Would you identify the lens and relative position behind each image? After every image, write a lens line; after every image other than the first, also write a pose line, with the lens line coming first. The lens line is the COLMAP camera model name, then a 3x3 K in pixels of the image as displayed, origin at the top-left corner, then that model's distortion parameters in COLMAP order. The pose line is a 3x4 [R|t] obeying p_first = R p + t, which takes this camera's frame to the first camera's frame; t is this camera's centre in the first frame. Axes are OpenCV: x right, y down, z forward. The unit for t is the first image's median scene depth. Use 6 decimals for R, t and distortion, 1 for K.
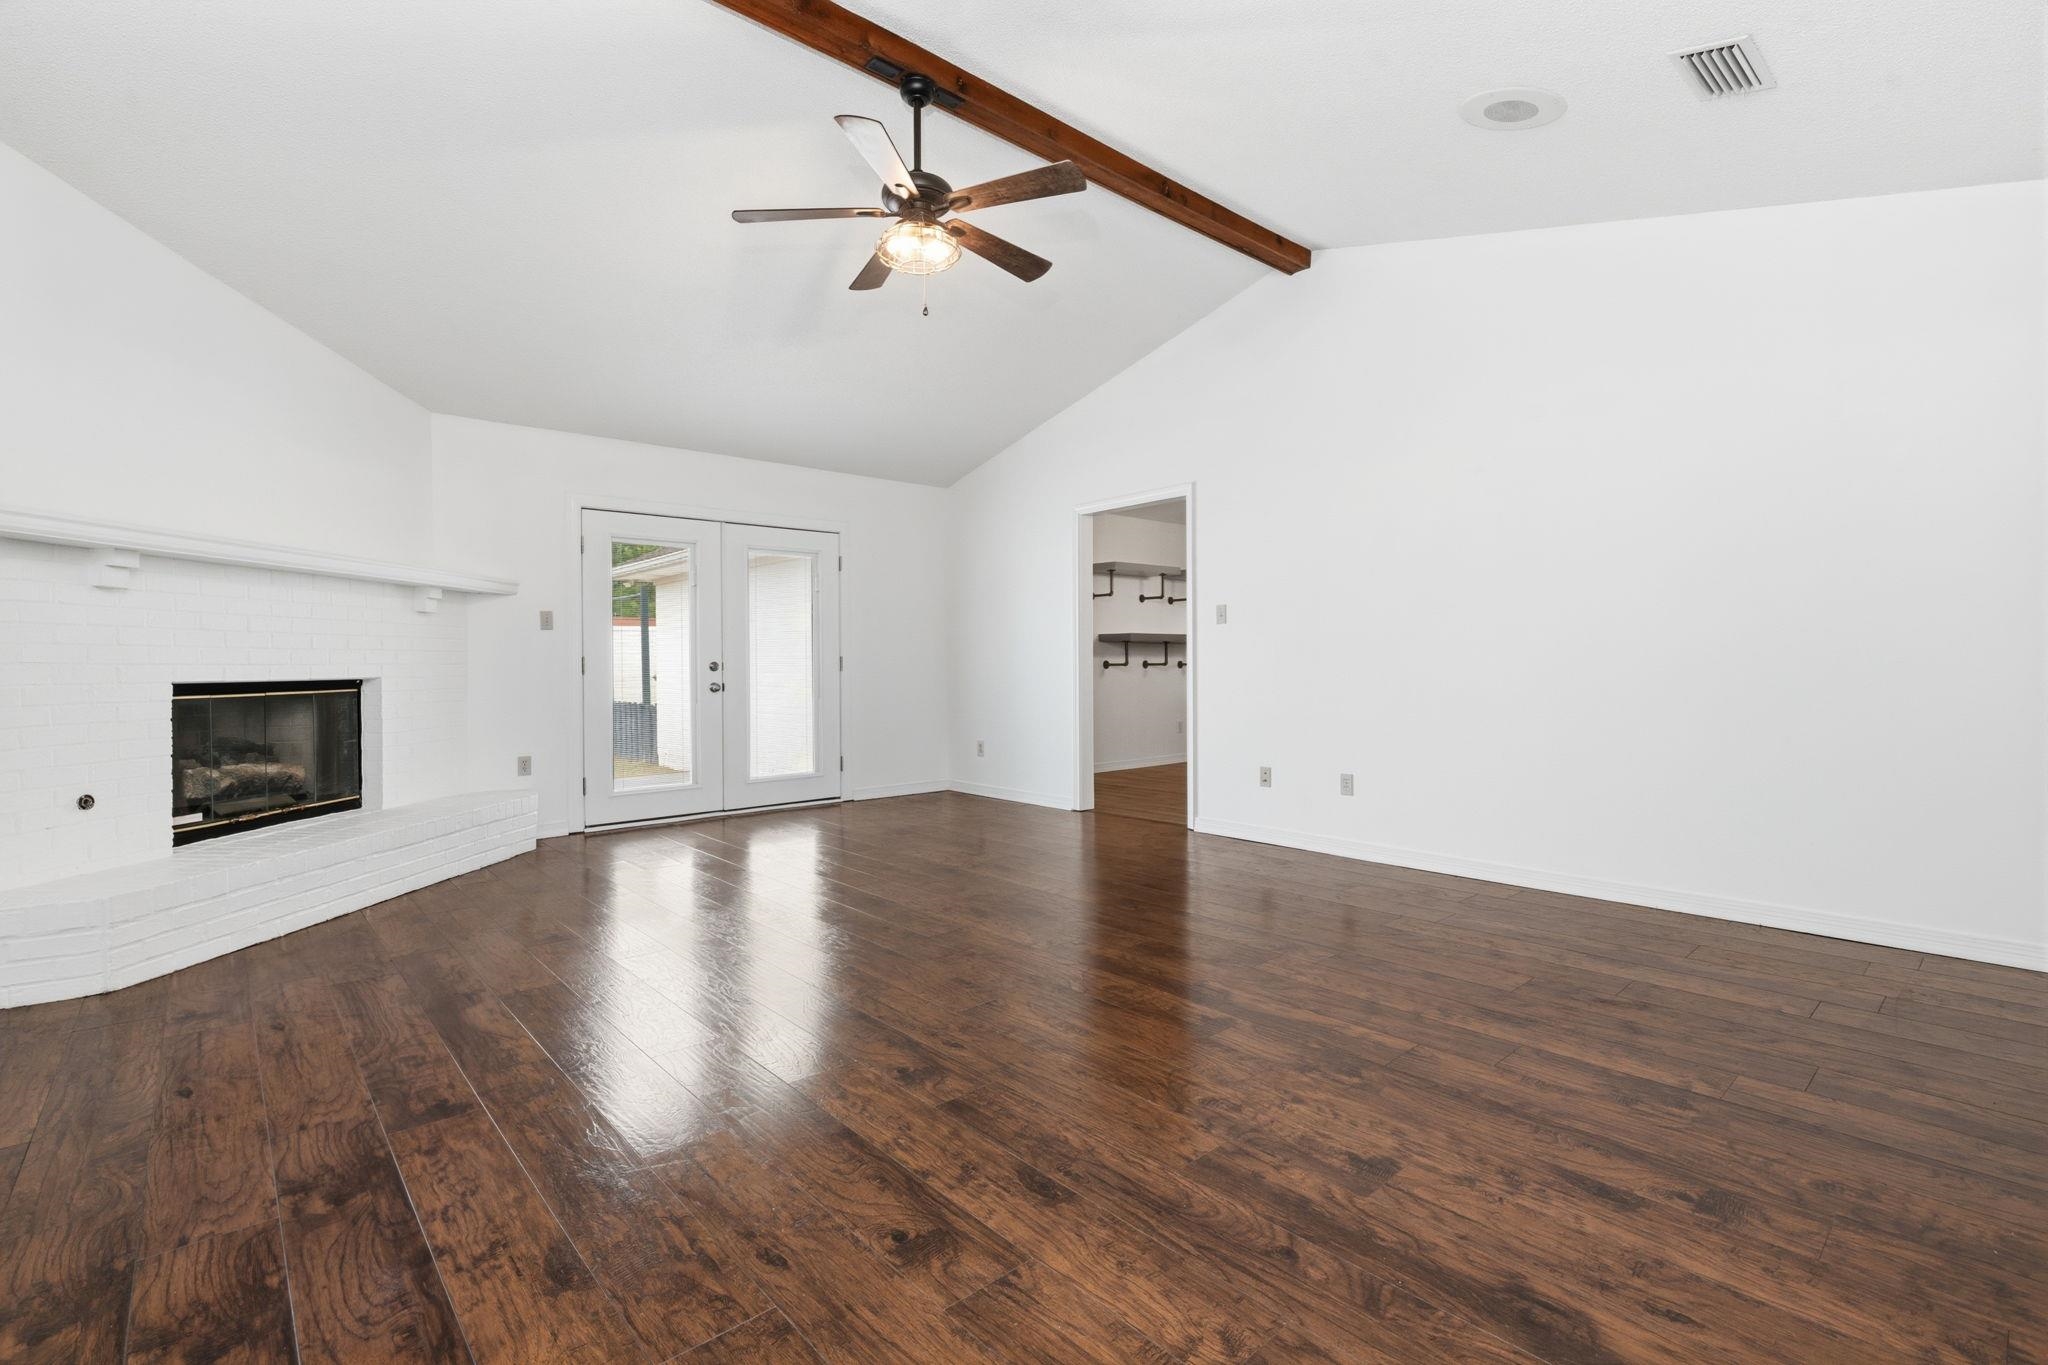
lens RADIAL K [[931.2, 0, 1022.6], [0, 931.2, 658.6], [0, 0, 1]] dist [-0.001835, -0.000101]
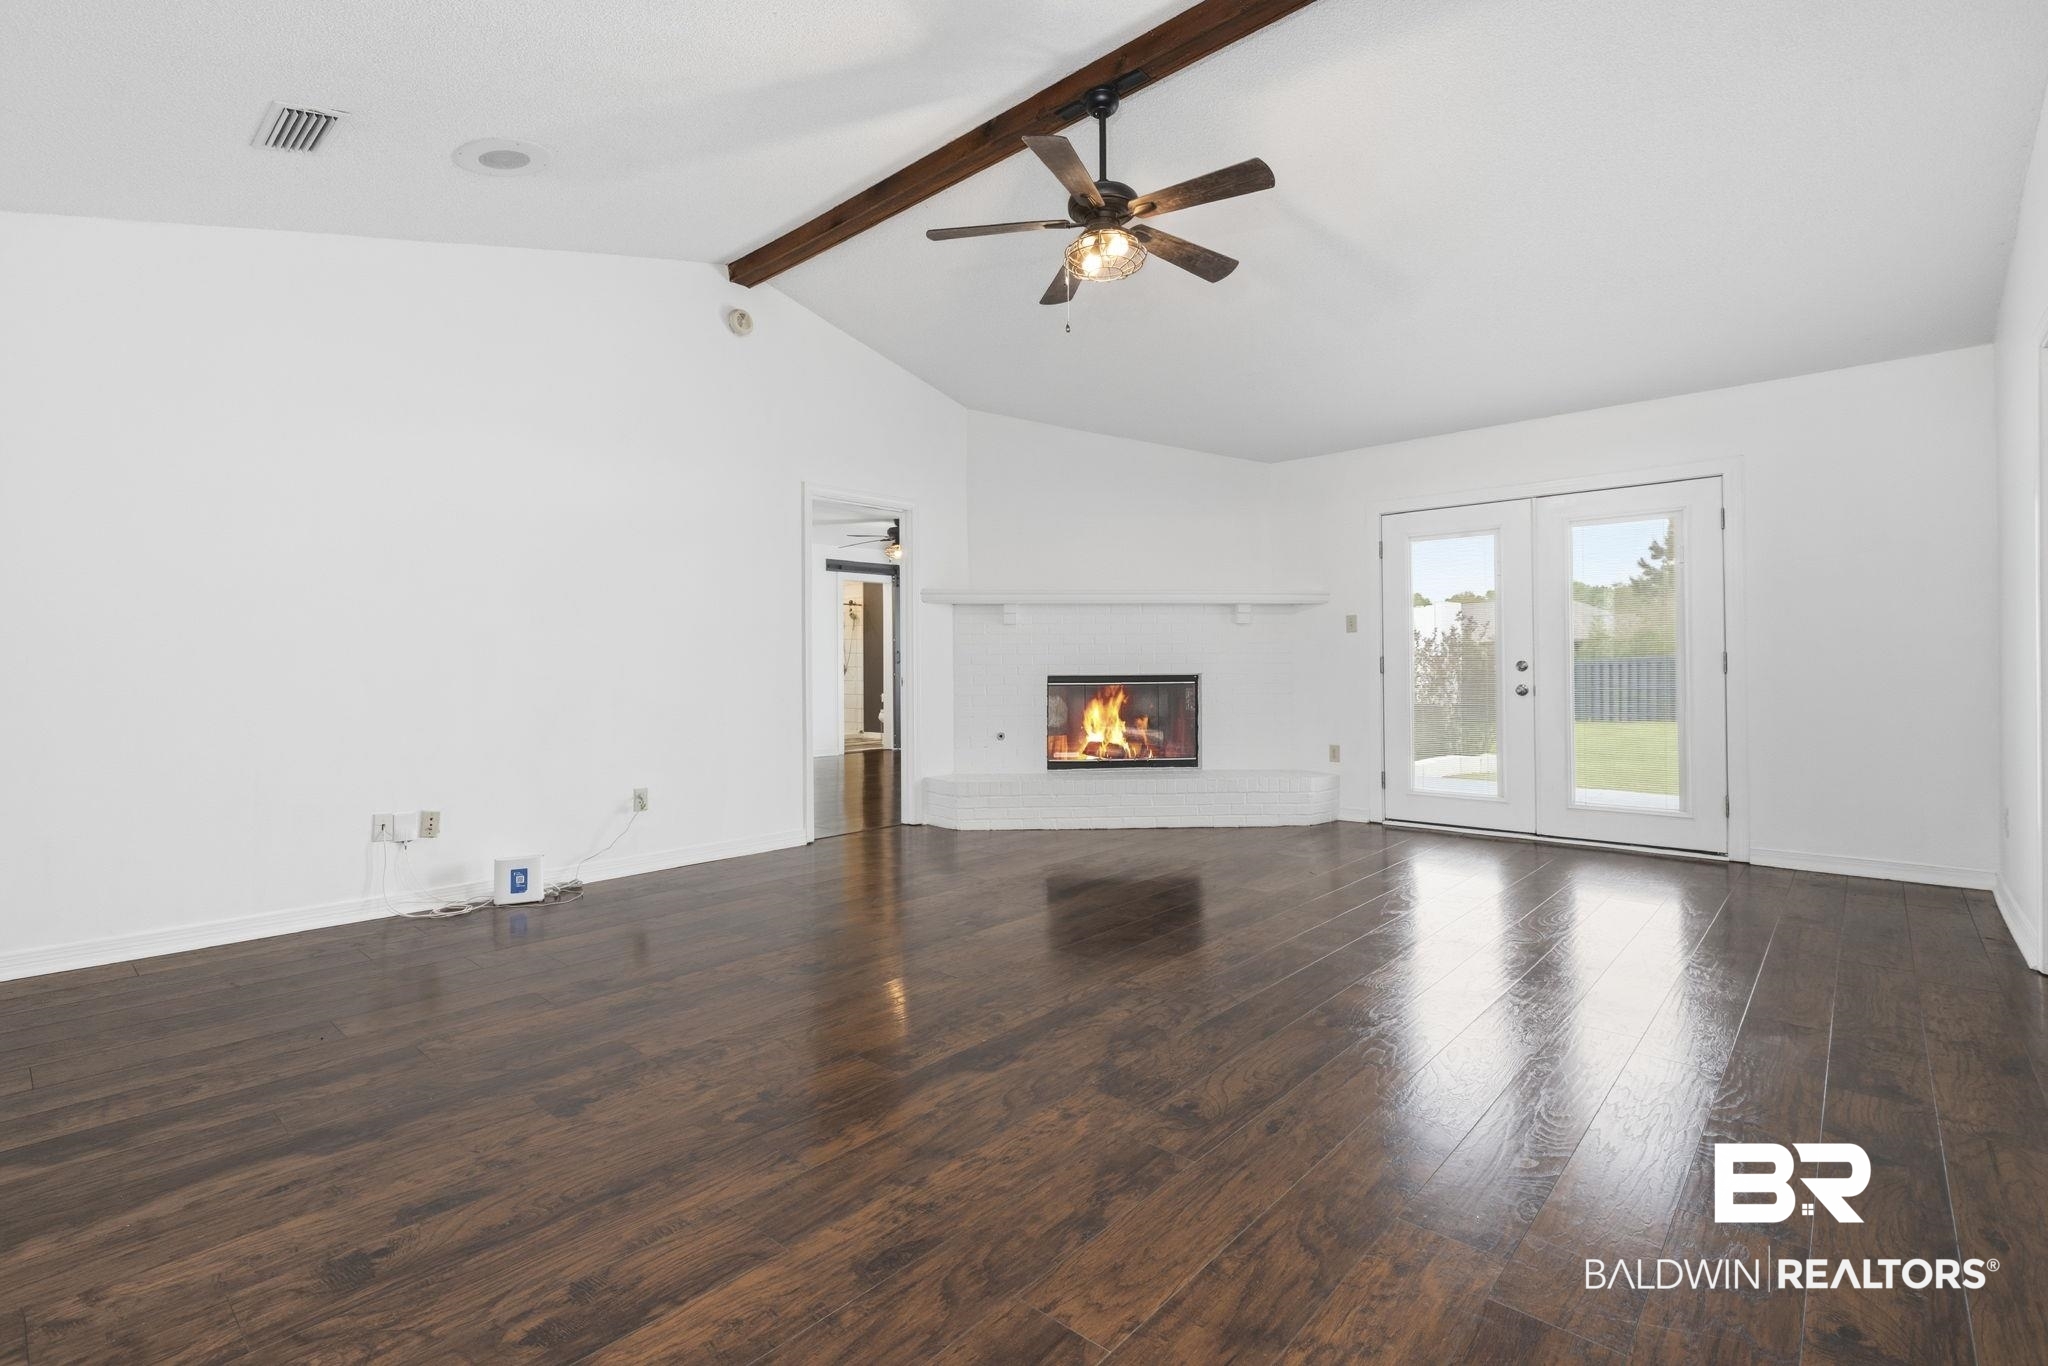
lens RADIAL K [[931.2, 0, 1022.6], [0, 931.2, 659.1], [0, 0, 1]] dist [-0.001835, -0.000101]
pose [[0.111520, -0.001911, -0.993760, 1.305312], [0.009824, 0.999951, -0.000821, -0.005753], [0.993714, -0.009671, 0.111533, 1.175348]]
